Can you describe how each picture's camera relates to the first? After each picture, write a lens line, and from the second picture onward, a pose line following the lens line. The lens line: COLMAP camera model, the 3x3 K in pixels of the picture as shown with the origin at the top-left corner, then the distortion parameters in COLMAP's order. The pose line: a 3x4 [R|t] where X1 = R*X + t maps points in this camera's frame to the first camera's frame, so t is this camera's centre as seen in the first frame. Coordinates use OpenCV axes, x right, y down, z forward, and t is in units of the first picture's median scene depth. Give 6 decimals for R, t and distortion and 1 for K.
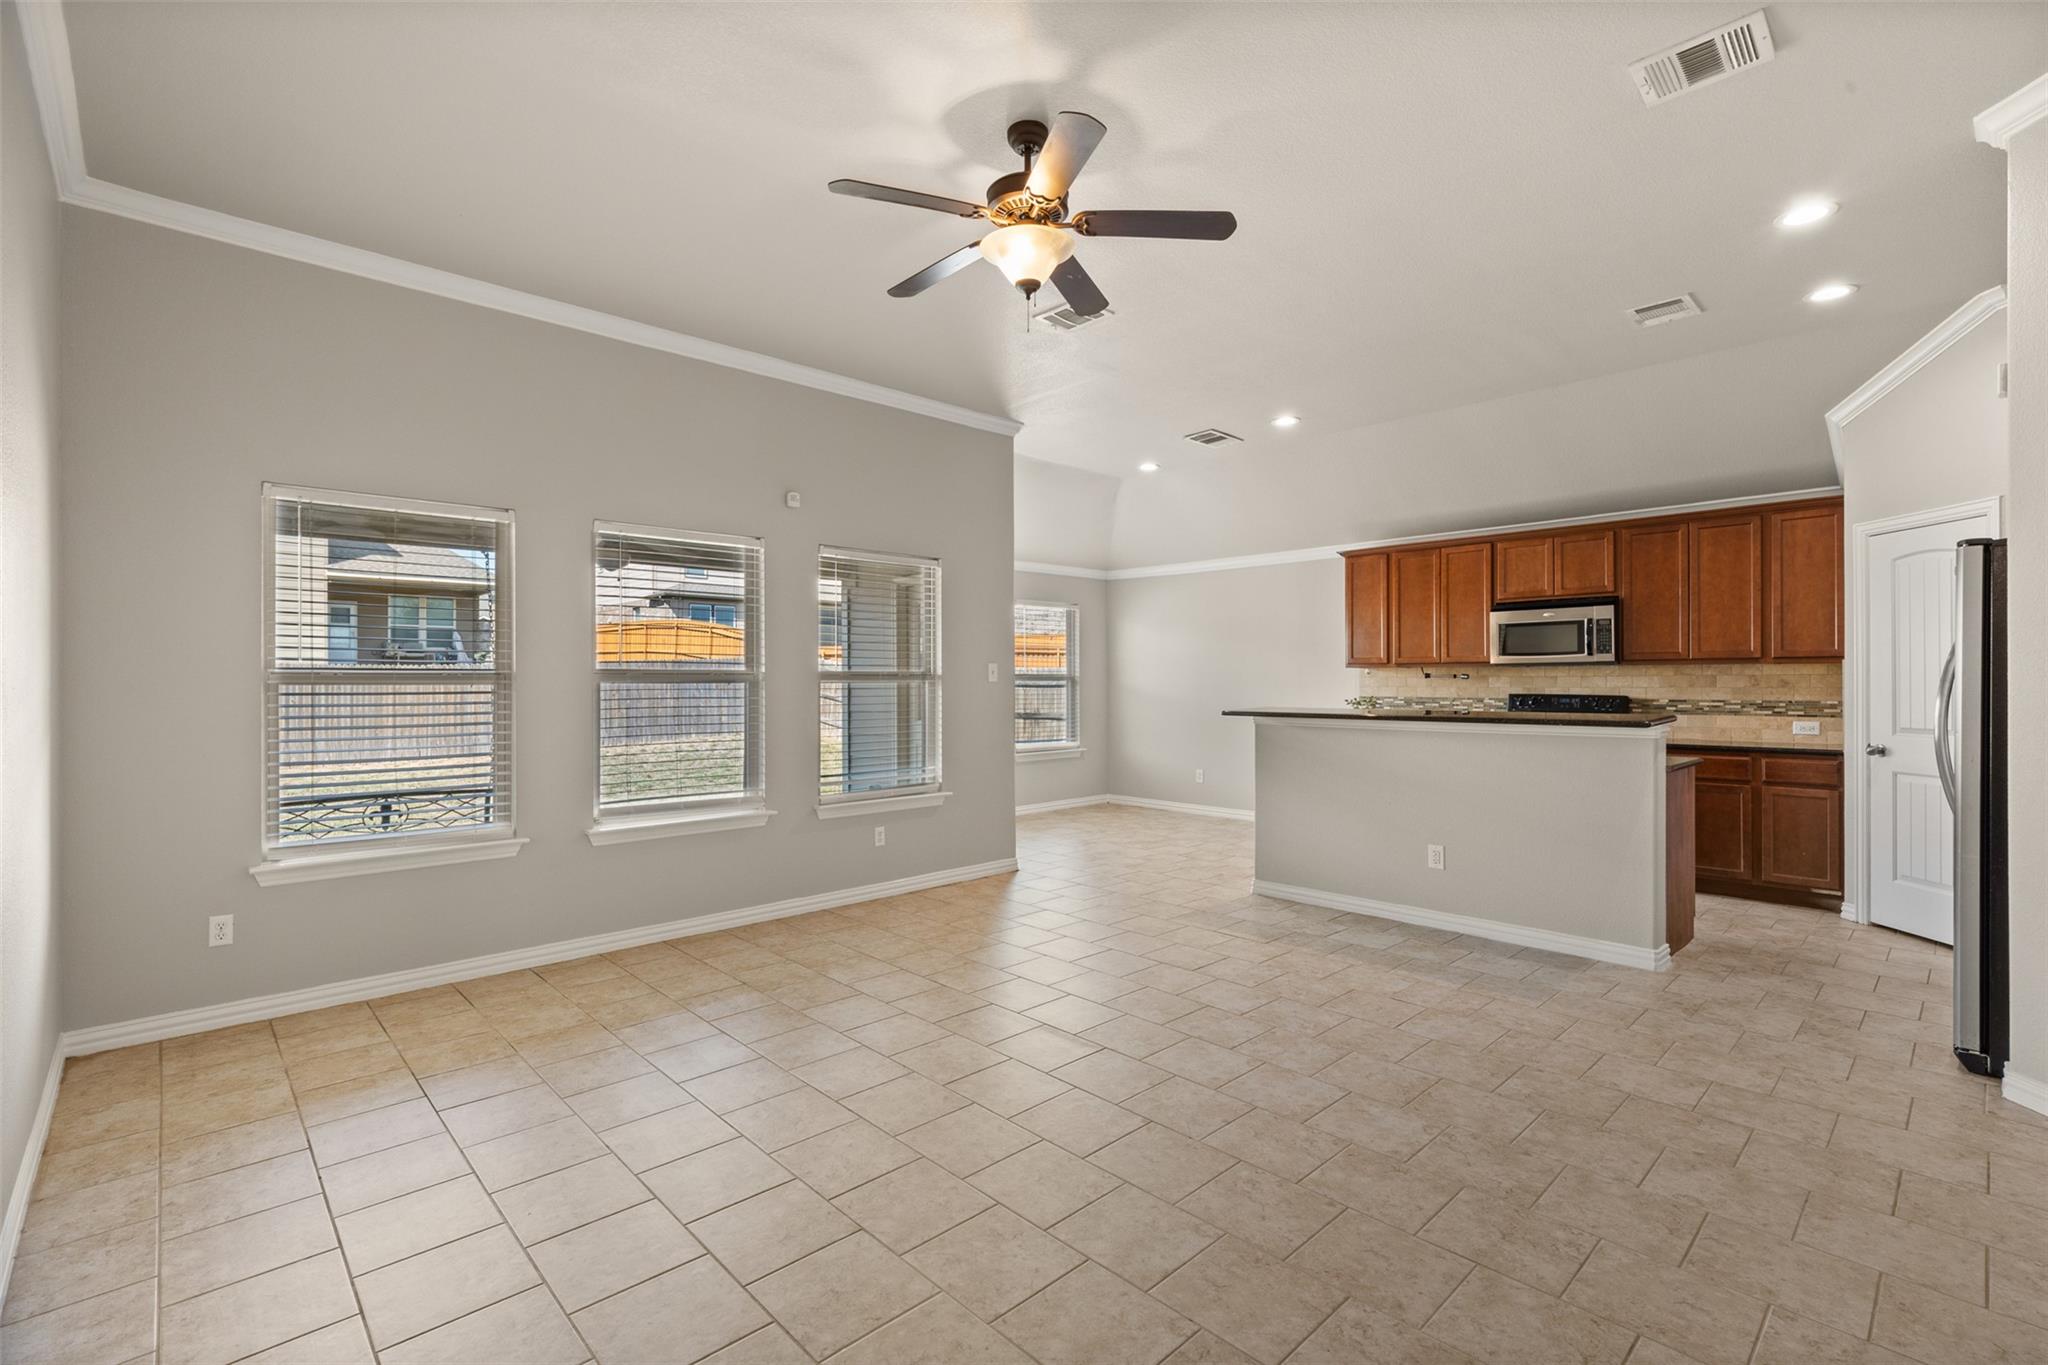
lens RADIAL K [[914.3, 0, 1024.0], [0, 914.3, 682.5], [0, 0, 1]] dist [0.002930, -0.006982]
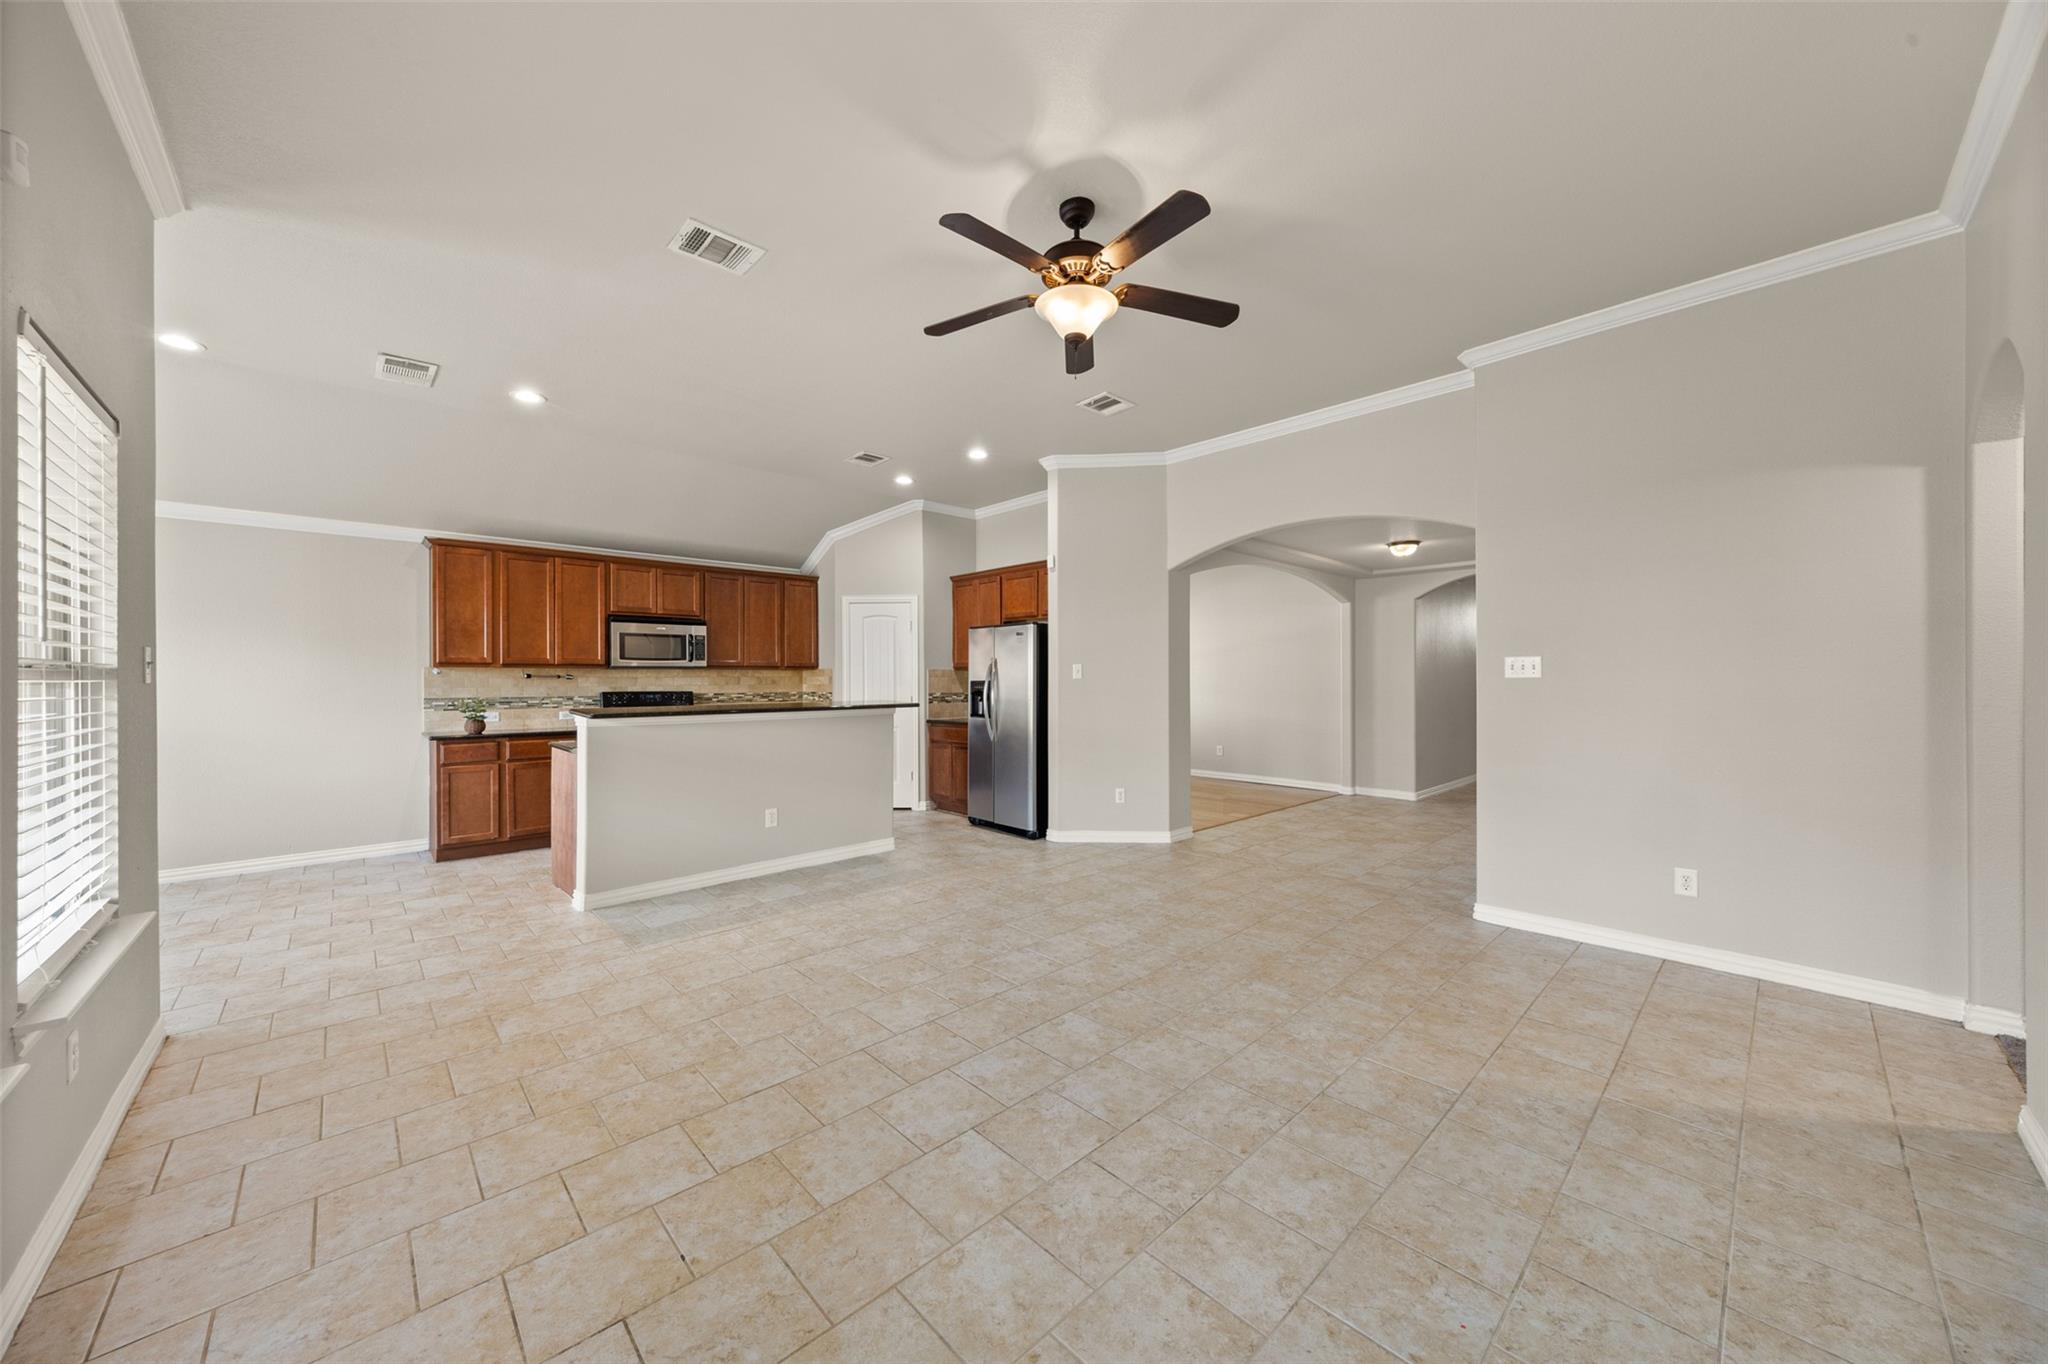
lens RADIAL K [[715.6, 0, 1020.2], [0, 715.6, 677.5], [0, 0, 1]] dist [0.001150, -0.000041]
pose [[0.004938, 0.003518, 0.999982, -0.528588], [0.005270, 0.999980, -0.003544, 0.000017], [-0.999974, 0.005287, 0.004919, 0.621158]]
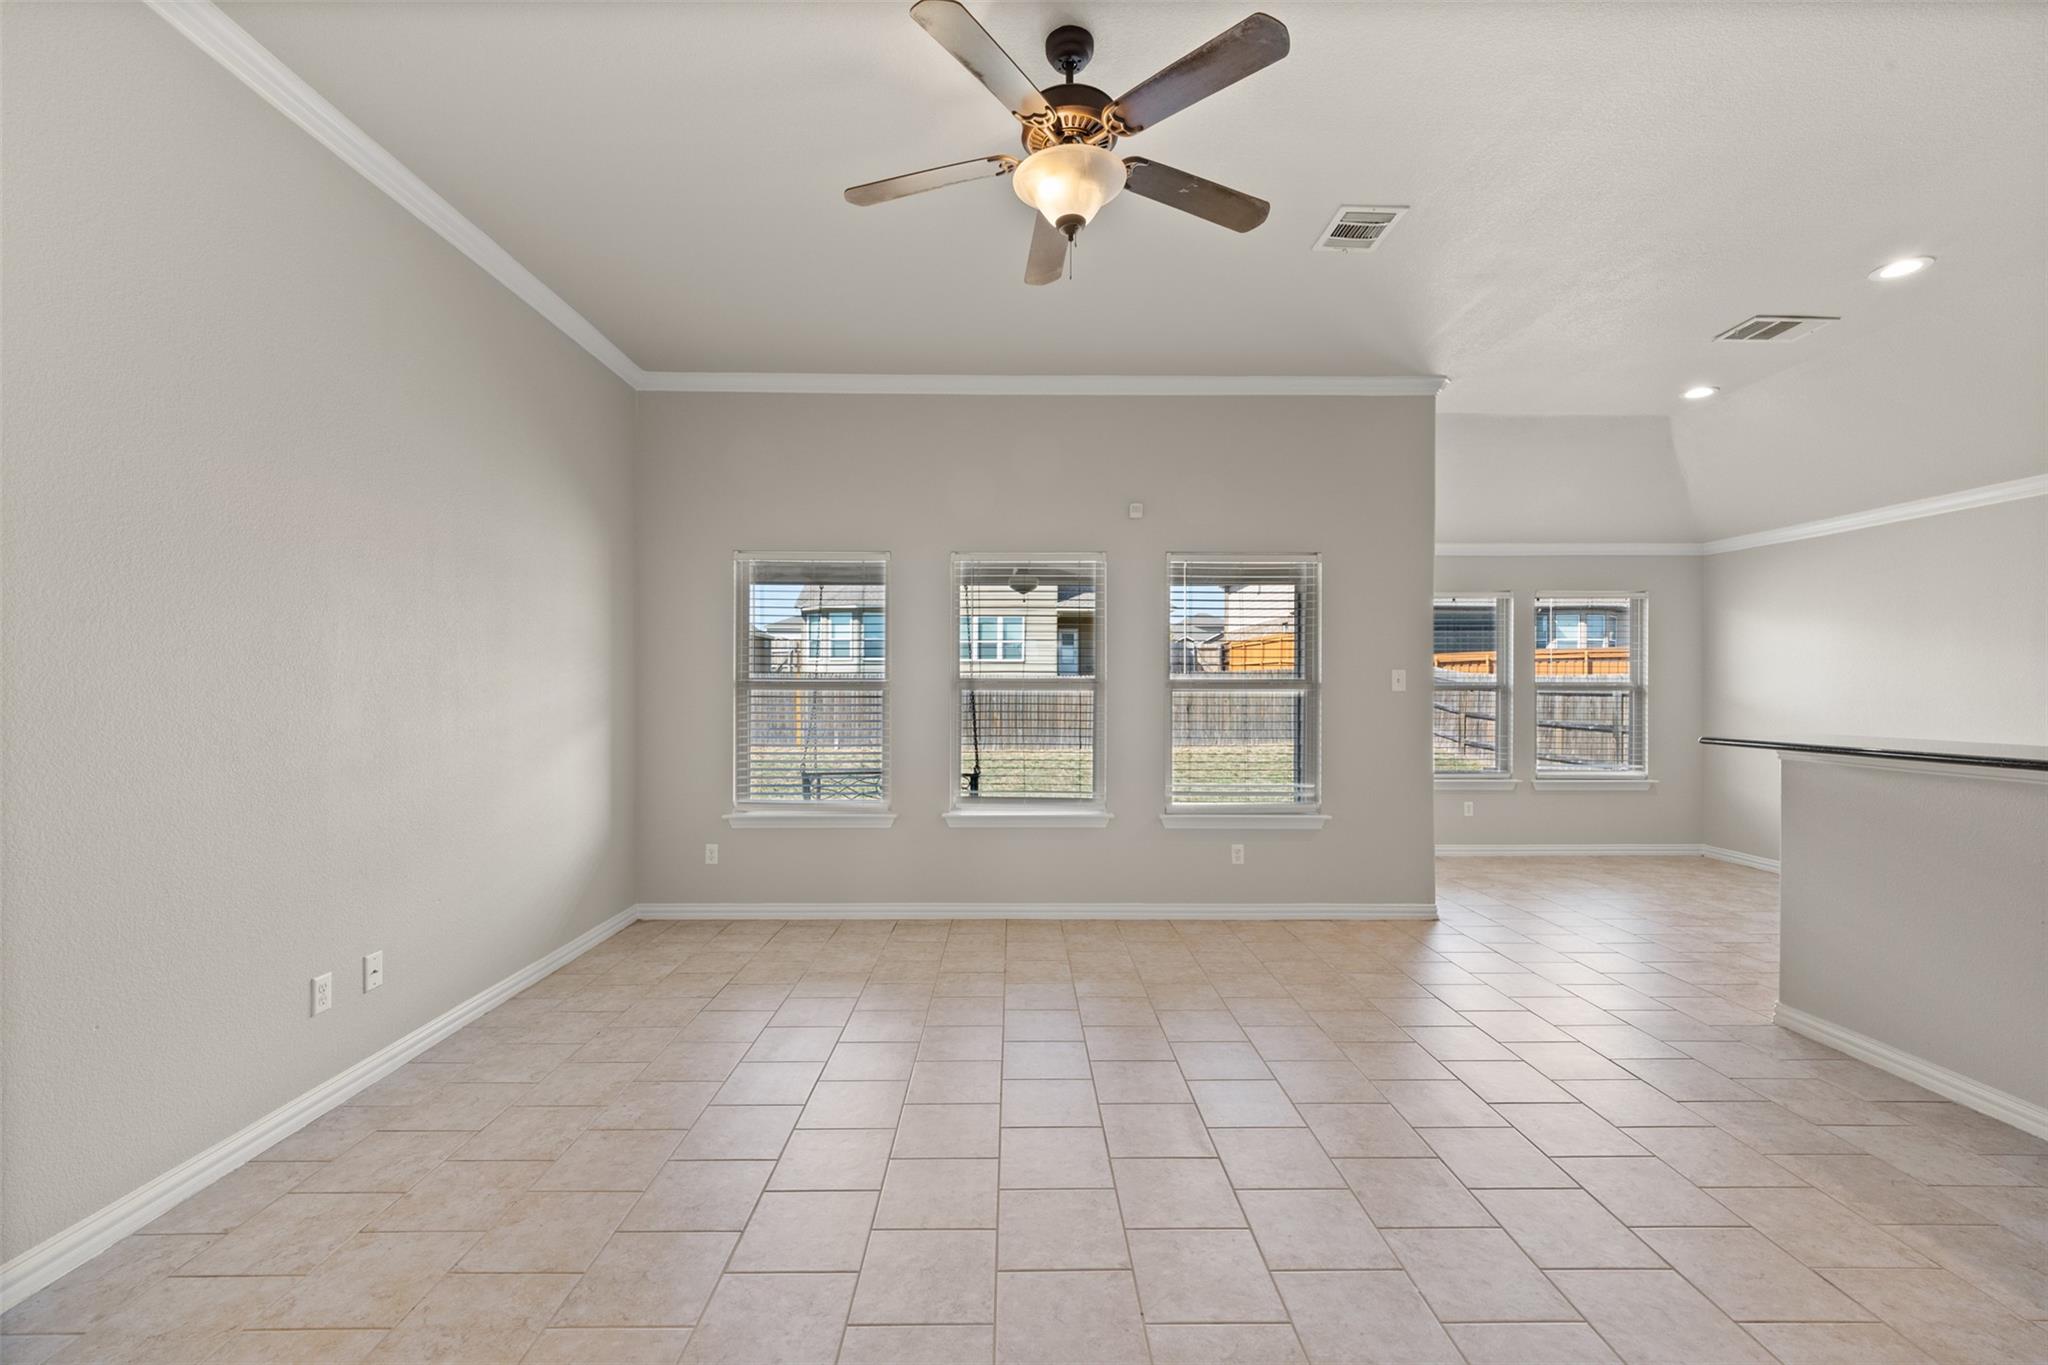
lens RADIAL K [[841.5, 0, 1024.5], [0, 841.5, 697.9], [0, 0, 1]] dist [0.000690, -0.000492]
pose [[0.733133, 0.010995, -0.679997, 0.295473], [-0.005593, 0.999933, 0.010139, -0.000744], [0.680063, -0.003630, 0.733145, 0.232648]]
